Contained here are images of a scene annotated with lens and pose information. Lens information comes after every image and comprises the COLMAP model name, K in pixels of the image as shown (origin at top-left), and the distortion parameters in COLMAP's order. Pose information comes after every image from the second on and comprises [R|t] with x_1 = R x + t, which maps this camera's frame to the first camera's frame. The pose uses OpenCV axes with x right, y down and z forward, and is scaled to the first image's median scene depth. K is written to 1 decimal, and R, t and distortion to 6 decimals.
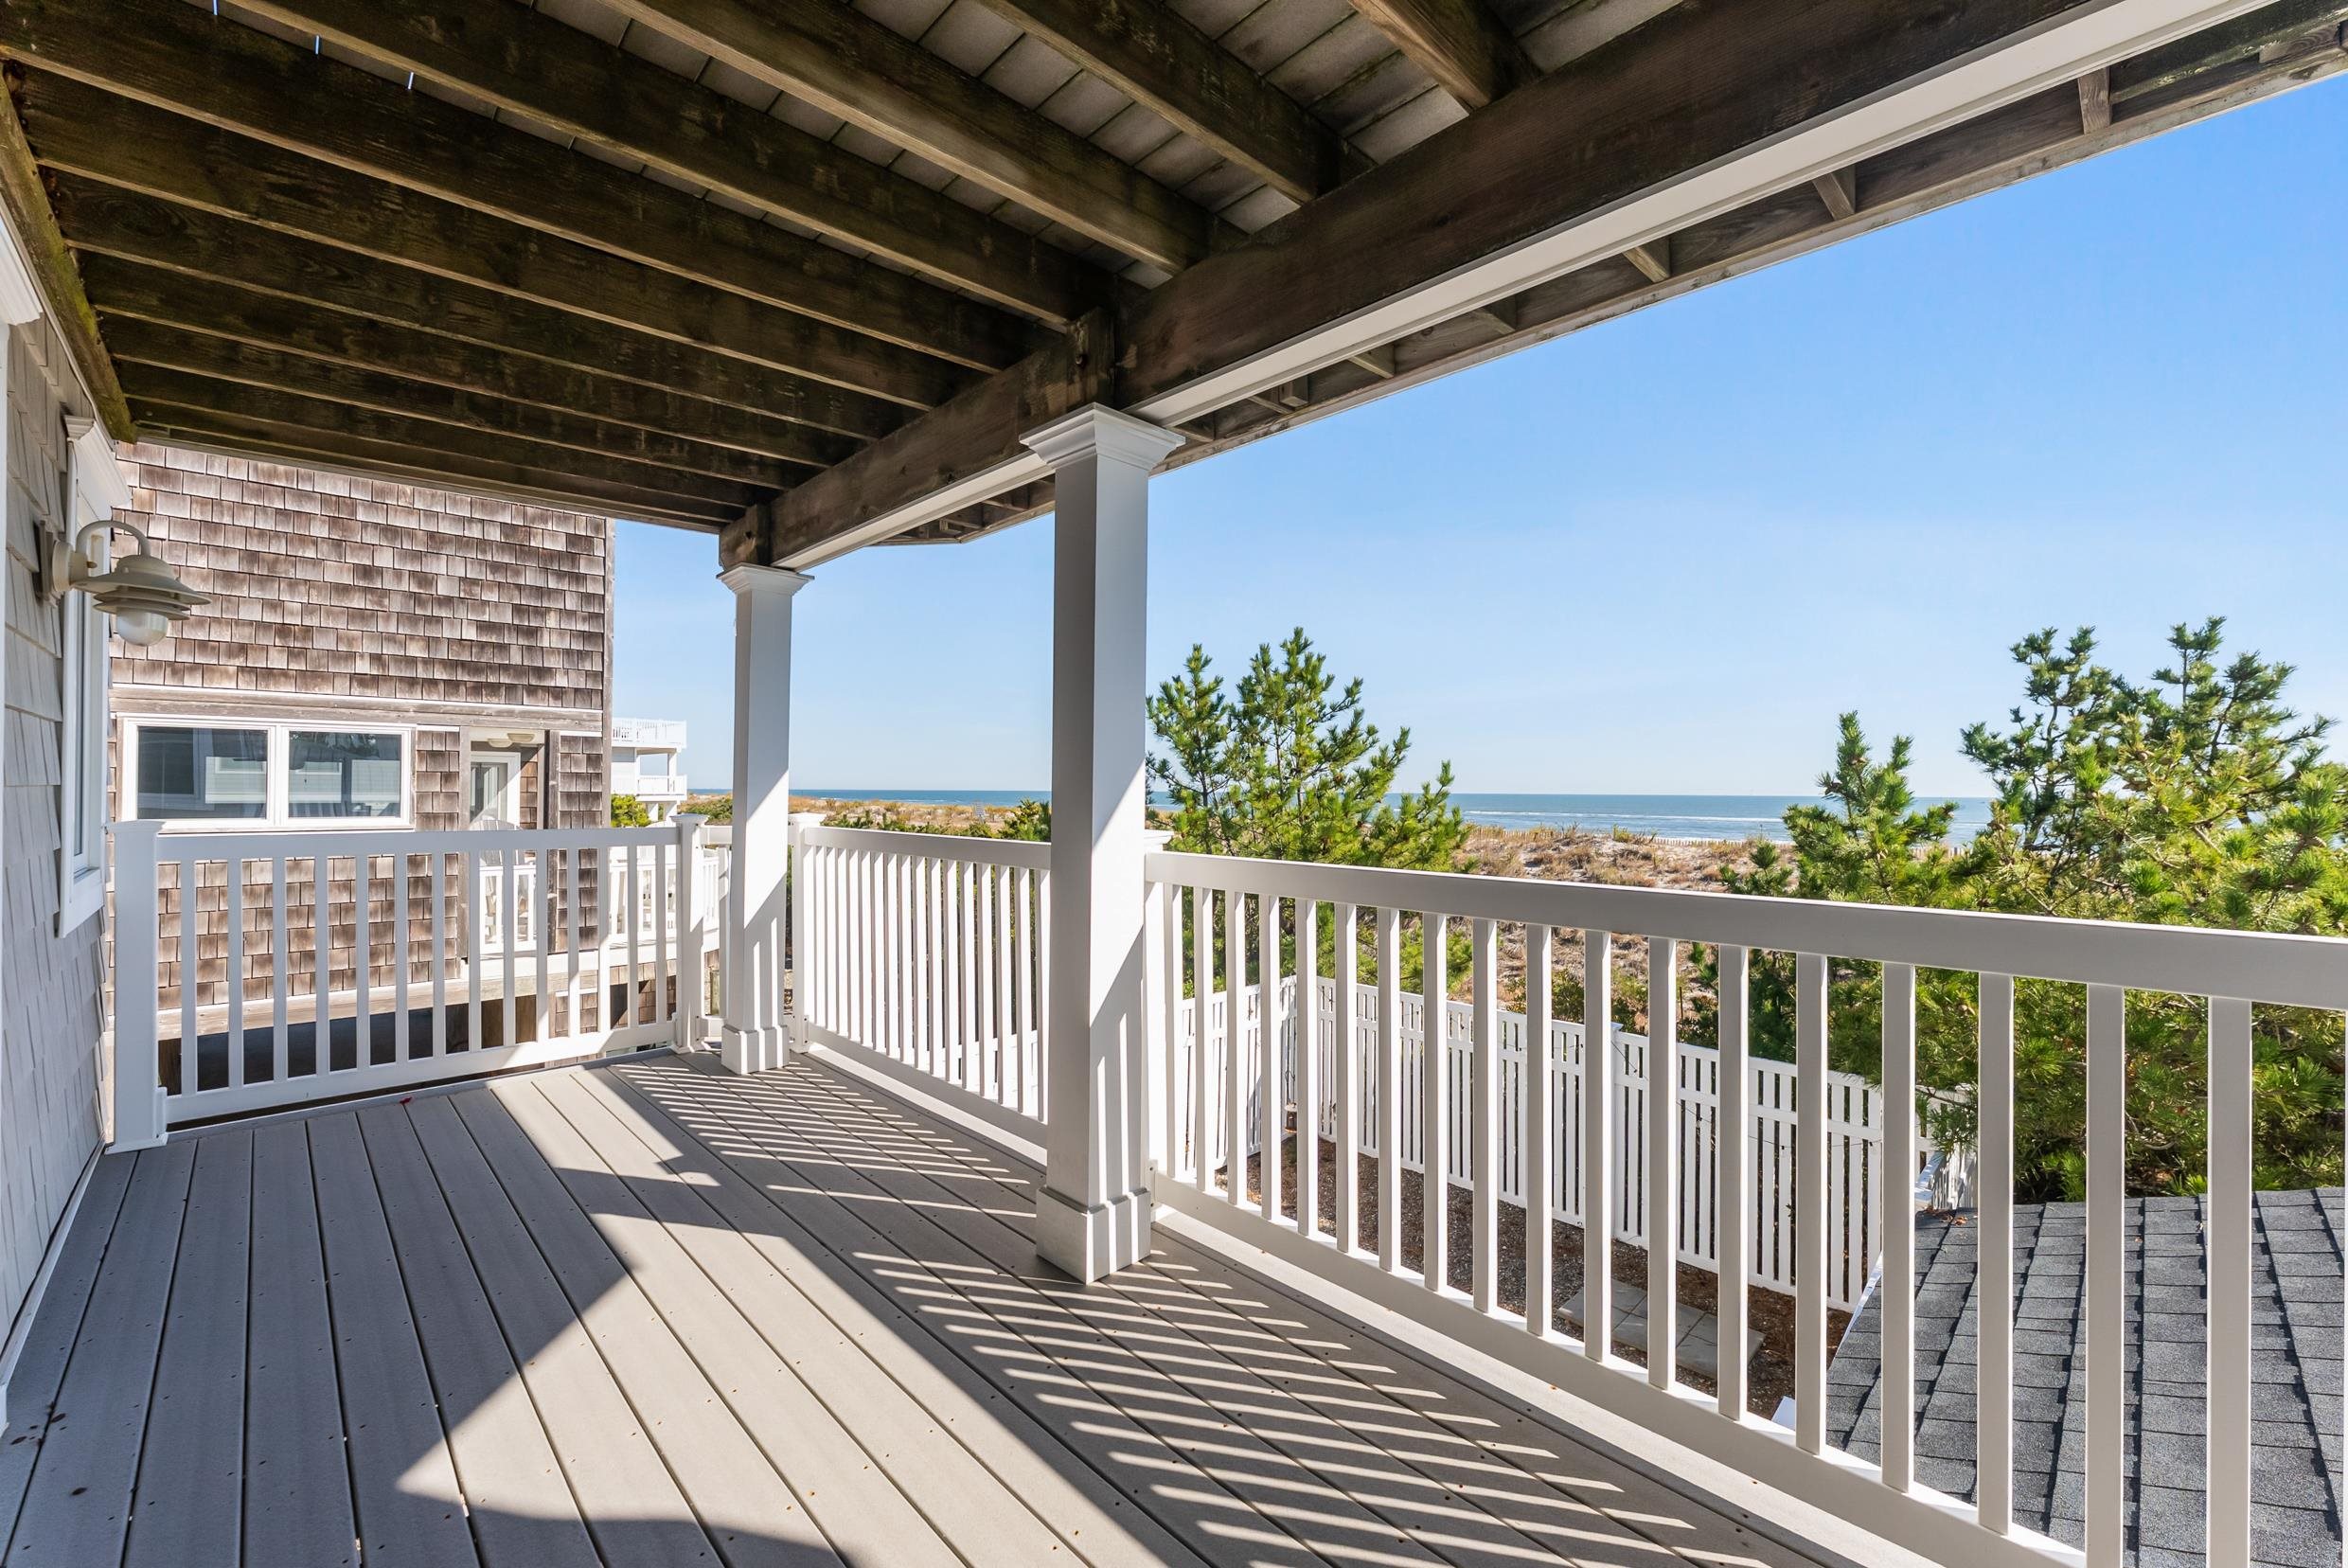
lens RADIAL K [[937.1, 0, 1177.8], [0, 937.1, 781.9], [0, 0, 1]] dist [-0.001724, -0.000575]
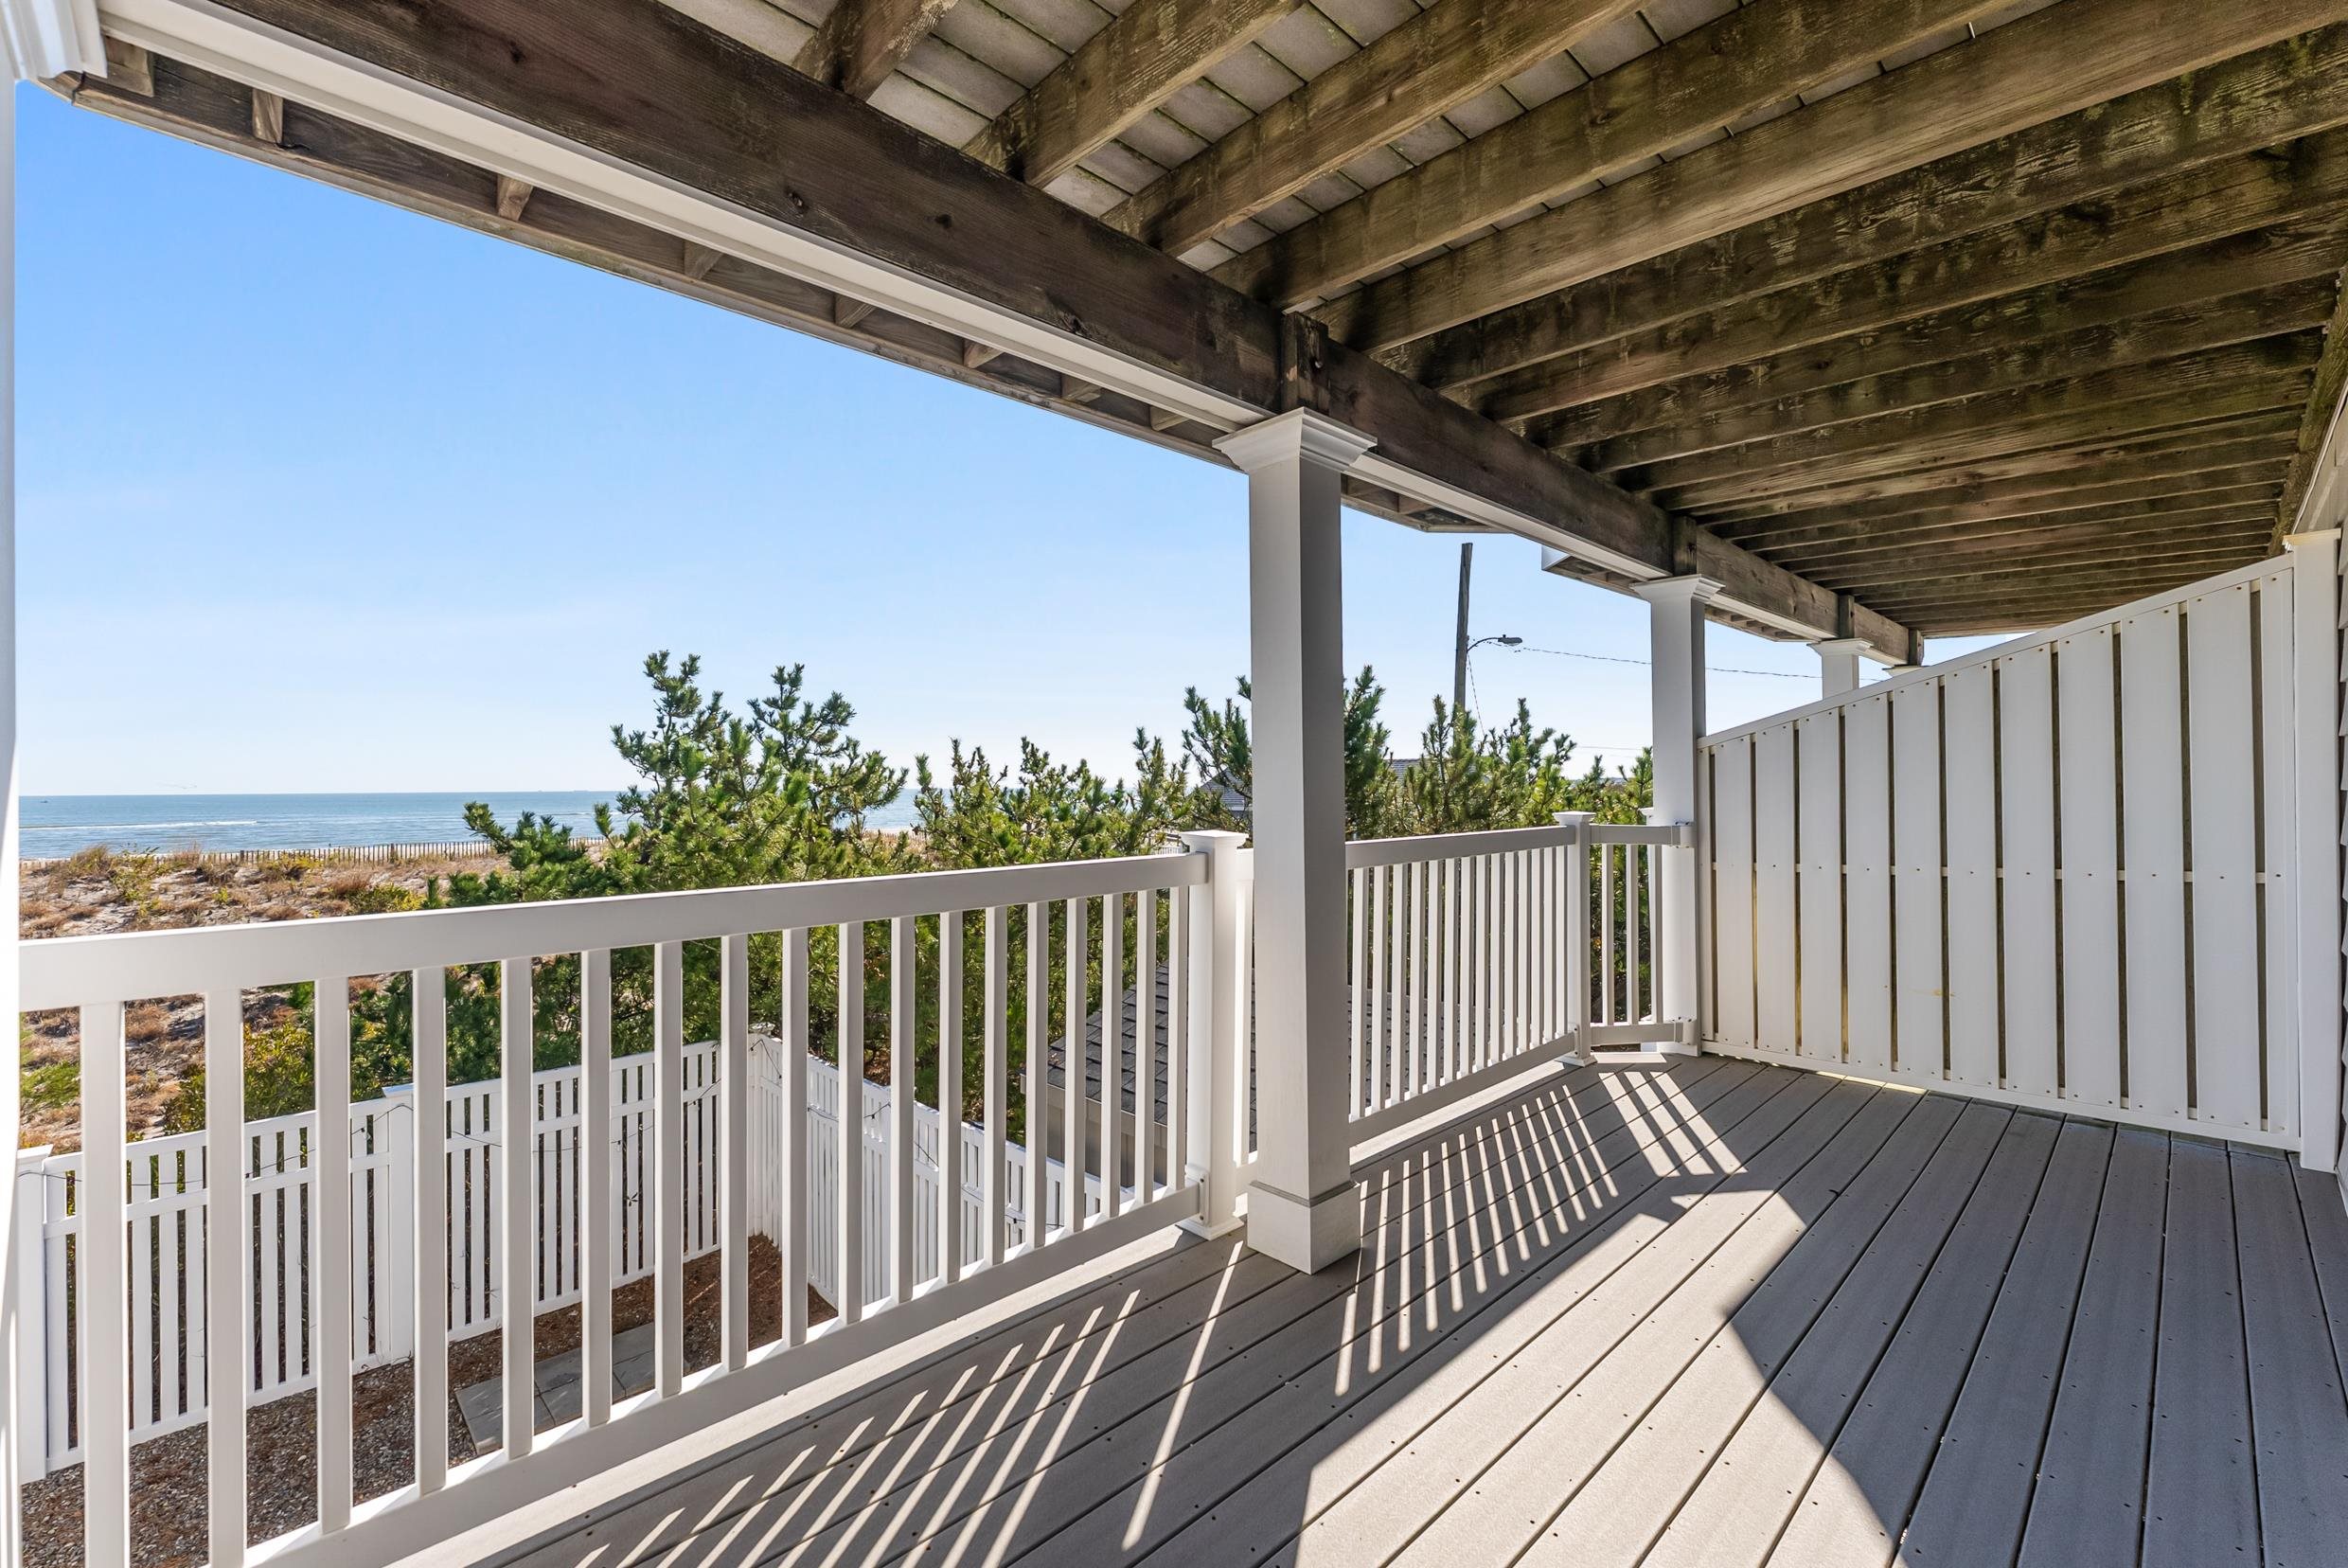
lens RADIAL K [[987.9, 0, 1173.5], [0, 987.9, 785.1], [0, 0, 1]] dist [0.000221, -0.000103]
pose [[0.010548, -0.006880, 0.999921, -0.361558], [-0.001395, 0.999975, 0.006895, -0.000724], [-0.999943, -0.001468, 0.010538, 0.353033]]
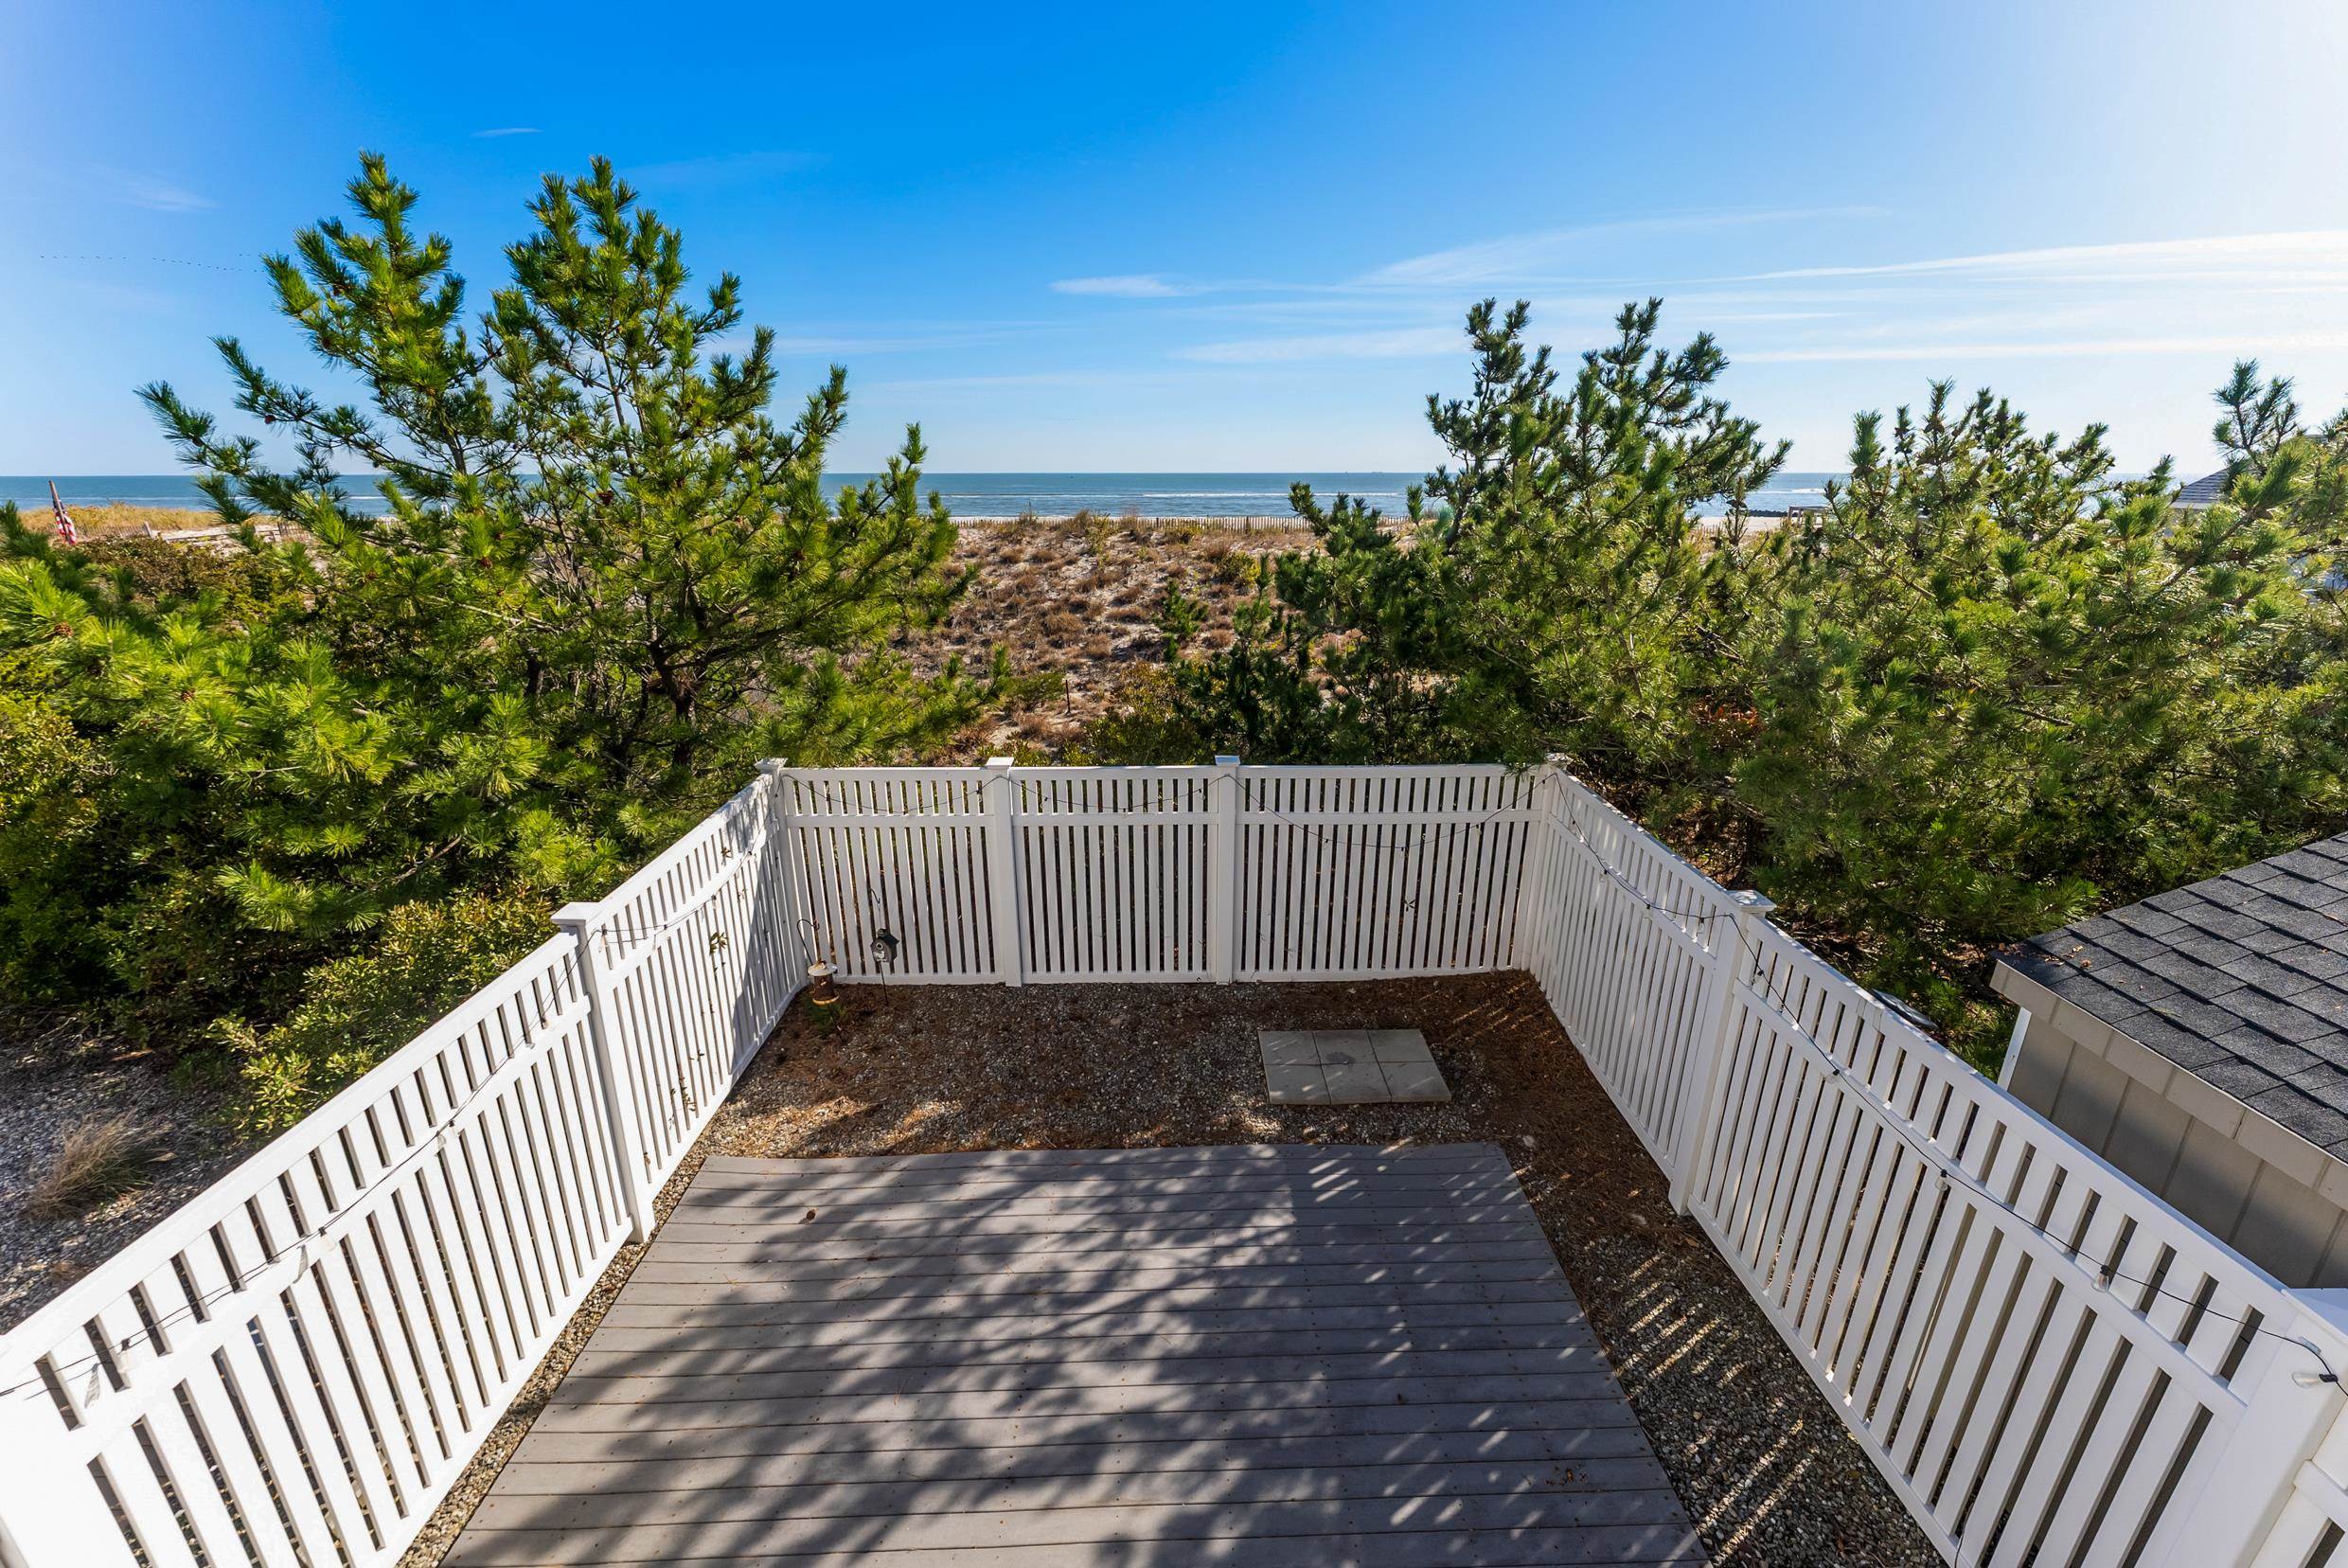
lens RADIAL K [[937.1, 0, 1172.6], [0, 937.1, 784.0], [0, 0, 1]] dist [-0.001724, -0.000575]
pose [[0.688280, -0.236791, 0.685712, -0.158054], [-0.000005, 0.945228, 0.326412, 0.004472], [-0.725445, -0.224666, 0.650580, 0.493156]]
